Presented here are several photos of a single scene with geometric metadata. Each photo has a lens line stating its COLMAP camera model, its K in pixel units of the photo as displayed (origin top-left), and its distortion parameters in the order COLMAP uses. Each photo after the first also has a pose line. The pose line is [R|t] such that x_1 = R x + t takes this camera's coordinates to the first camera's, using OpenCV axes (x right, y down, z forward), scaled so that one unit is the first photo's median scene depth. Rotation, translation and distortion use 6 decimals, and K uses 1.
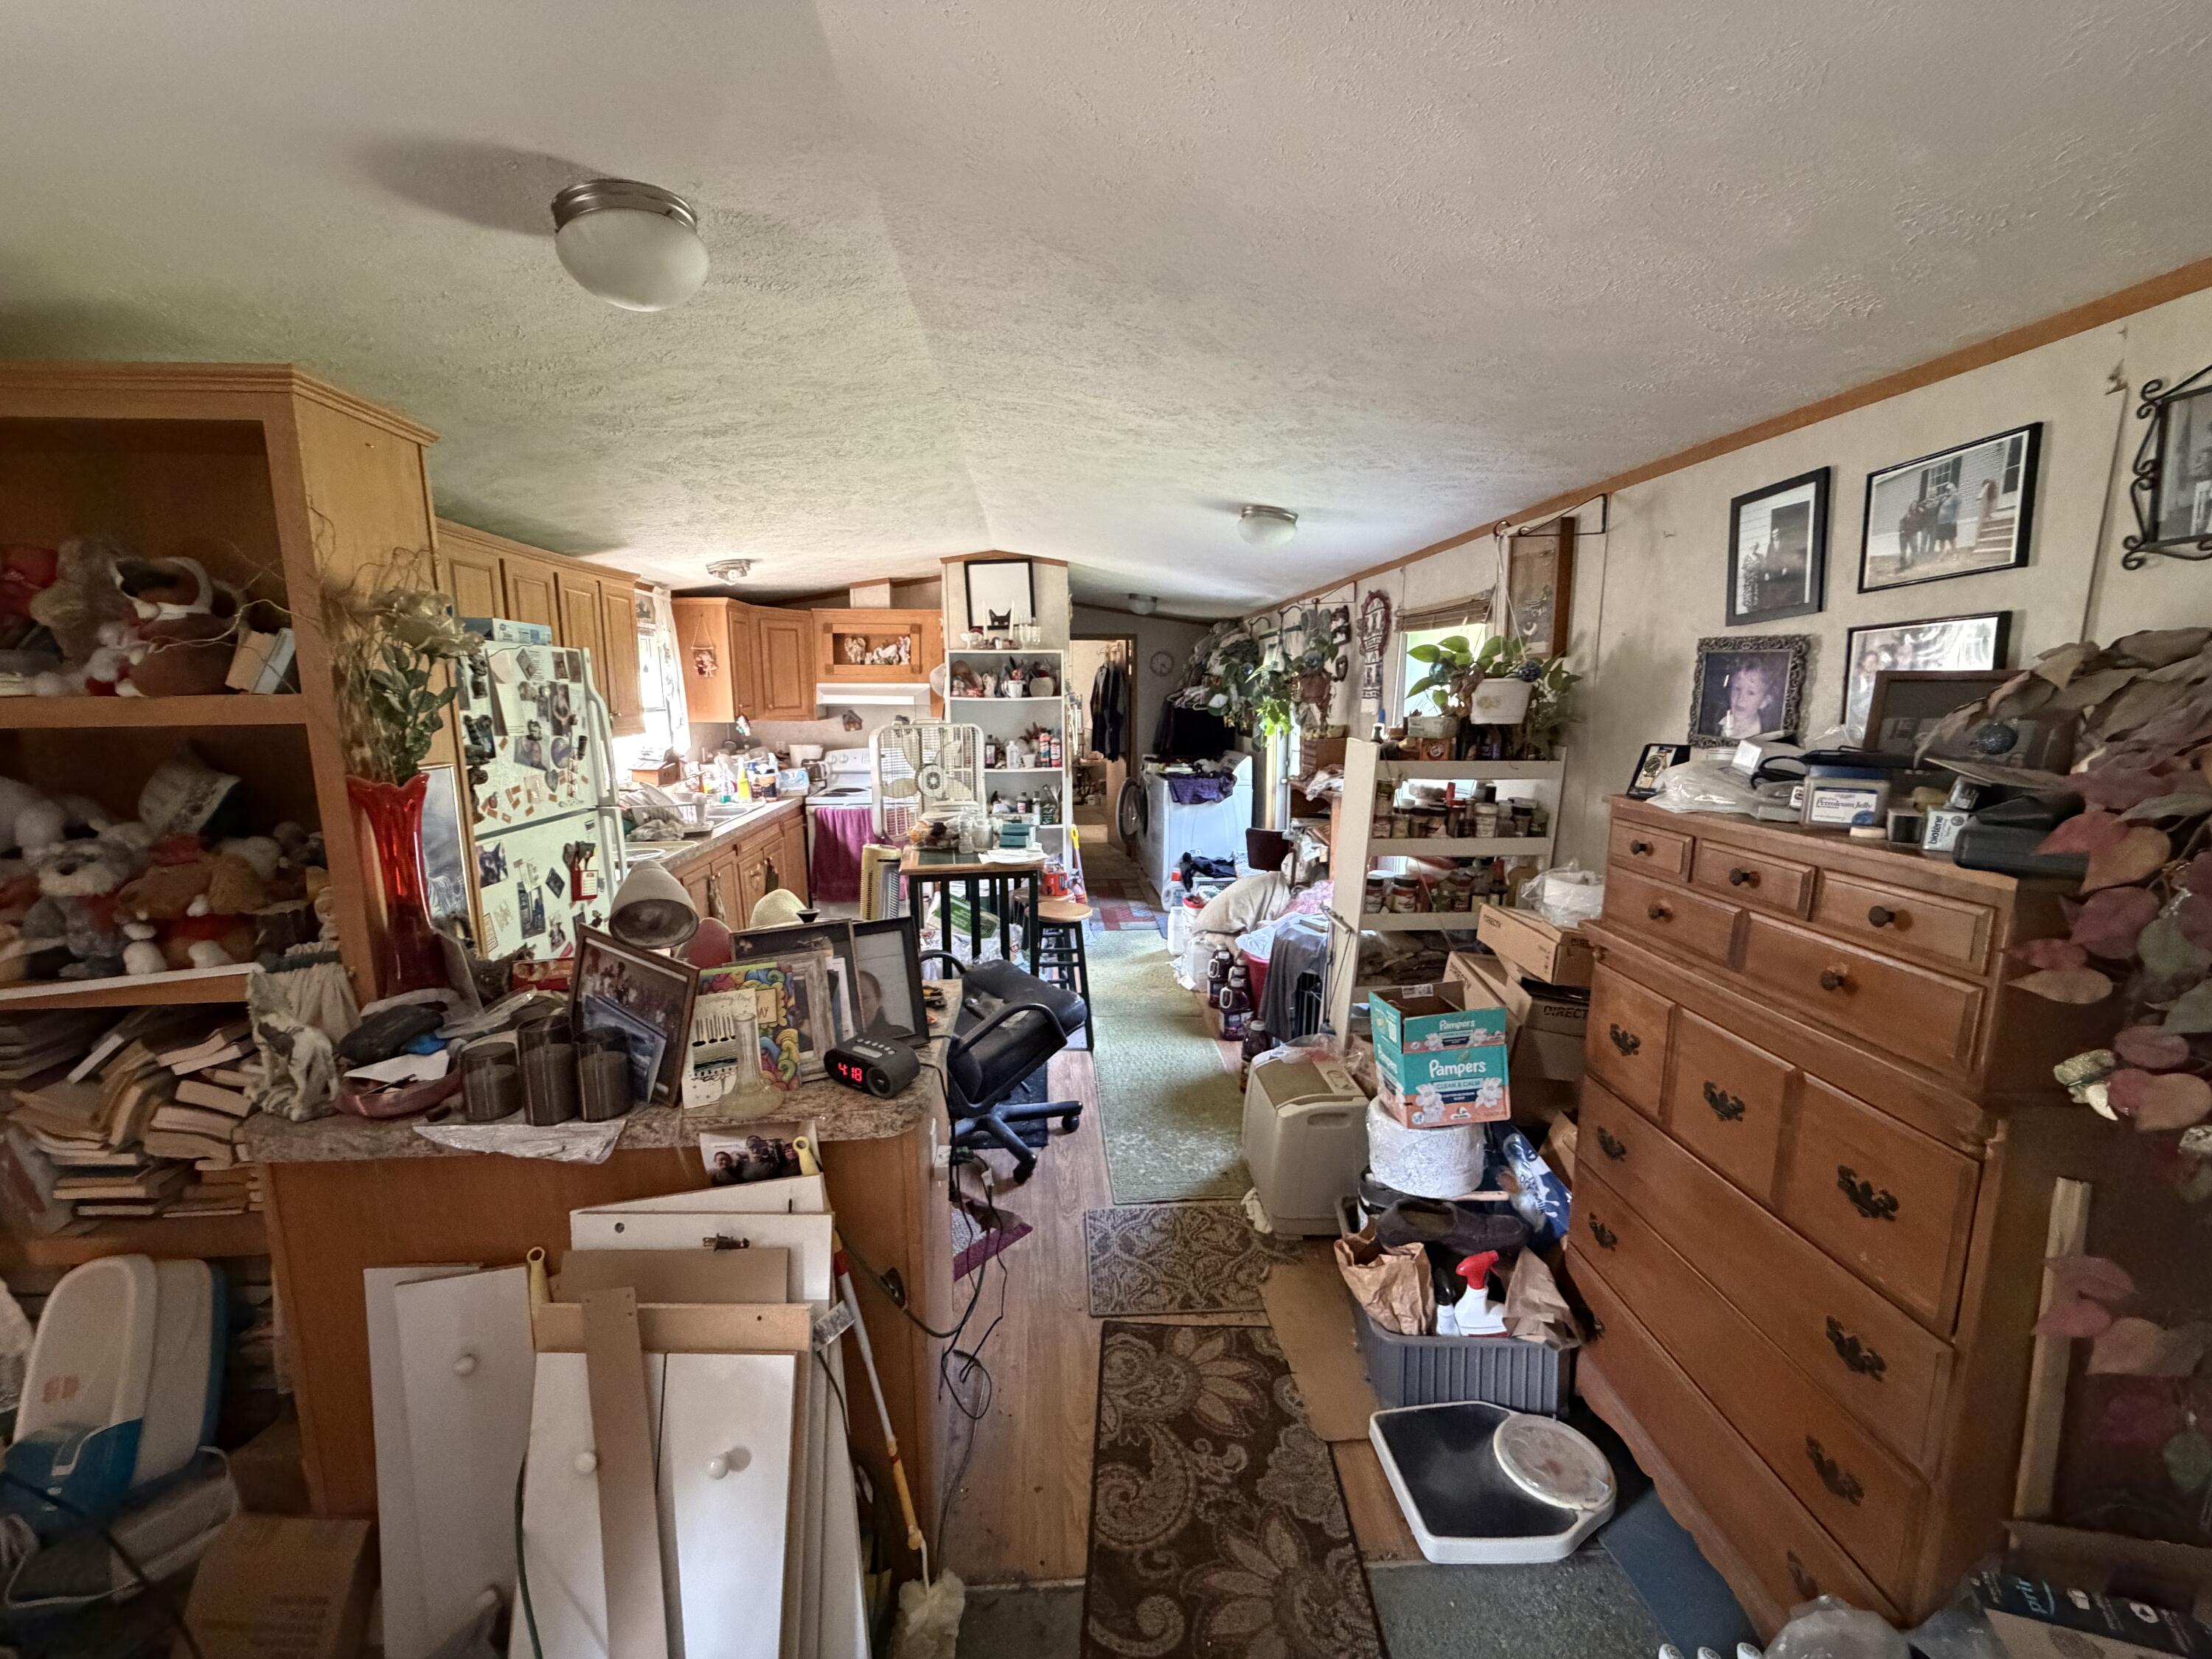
lens RADIAL K [[878.0, 0, 1099.9], [0, 878.0, 825.7], [0, 0, 1]] dist [-0.002066, 0.000272]
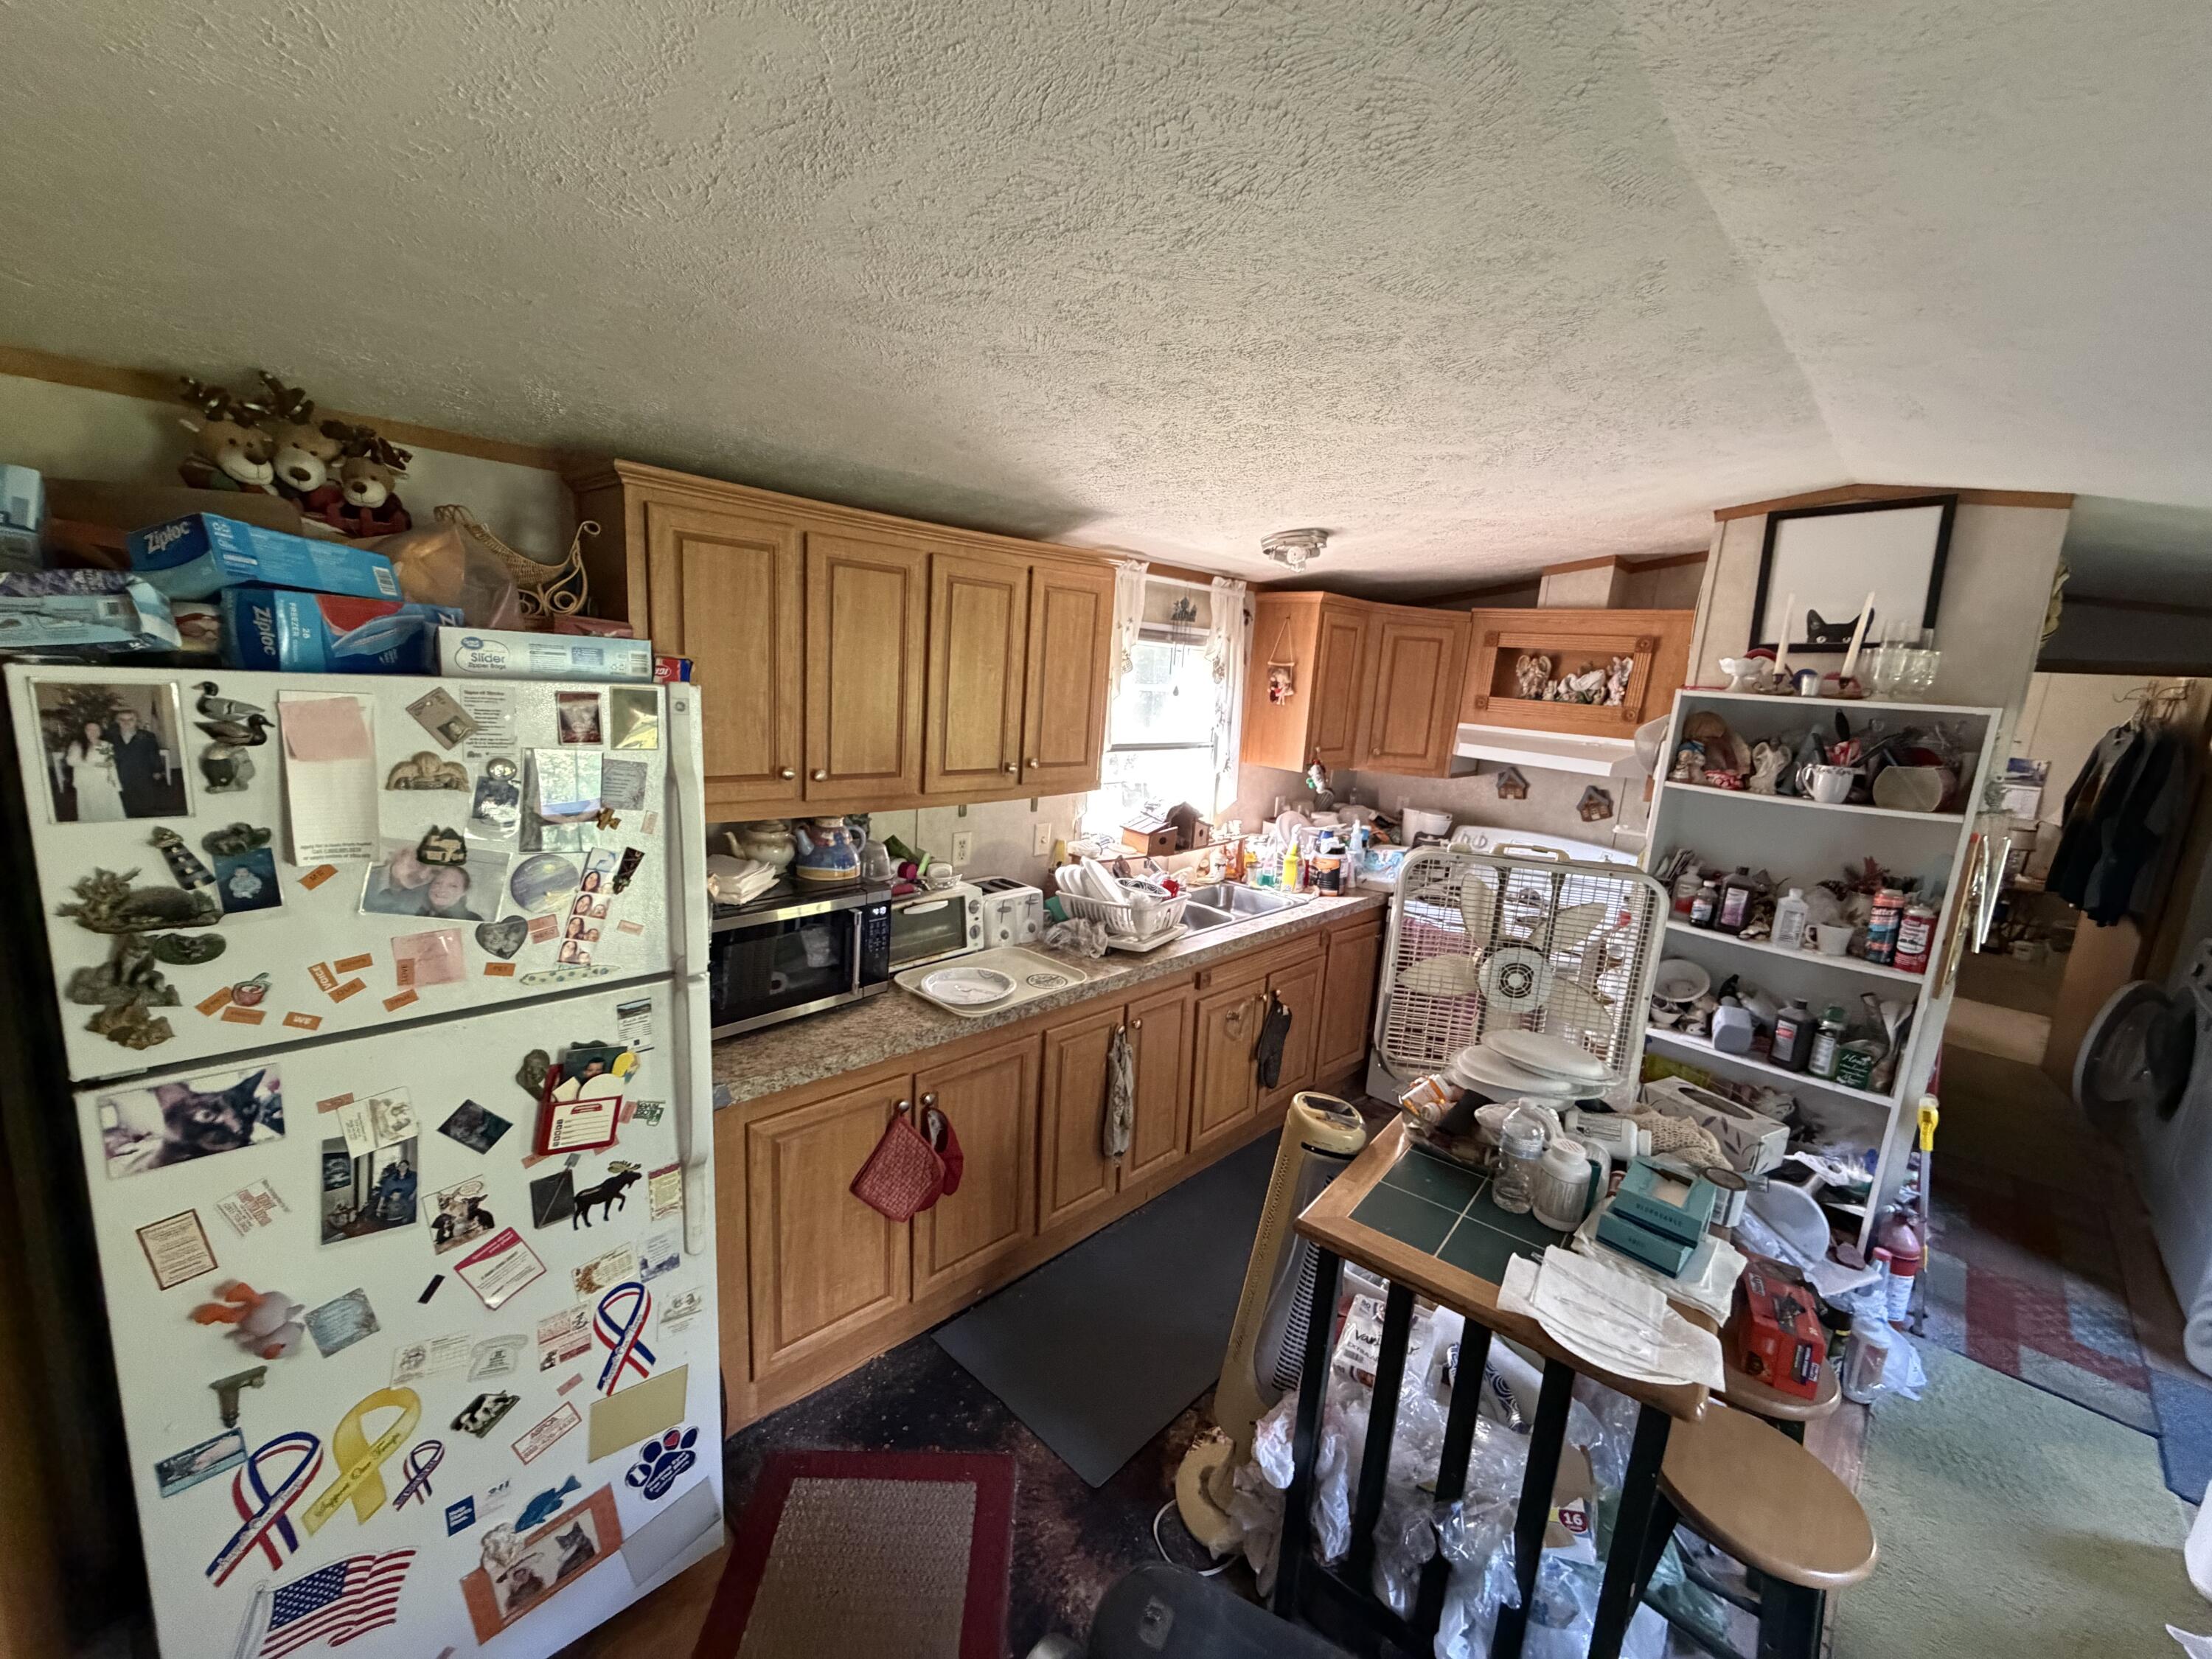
lens RADIAL K [[878.0, 0, 1101.5], [0, 878.0, 830.0], [0, 0, 1]] dist [-0.002066, 0.000272]
pose [[0.658573, 0.185484, -0.729299, -0.008650], [-0.181364, 0.979702, 0.085393, -0.103398], [0.730334, 0.076030, 0.678845, 0.416305]]
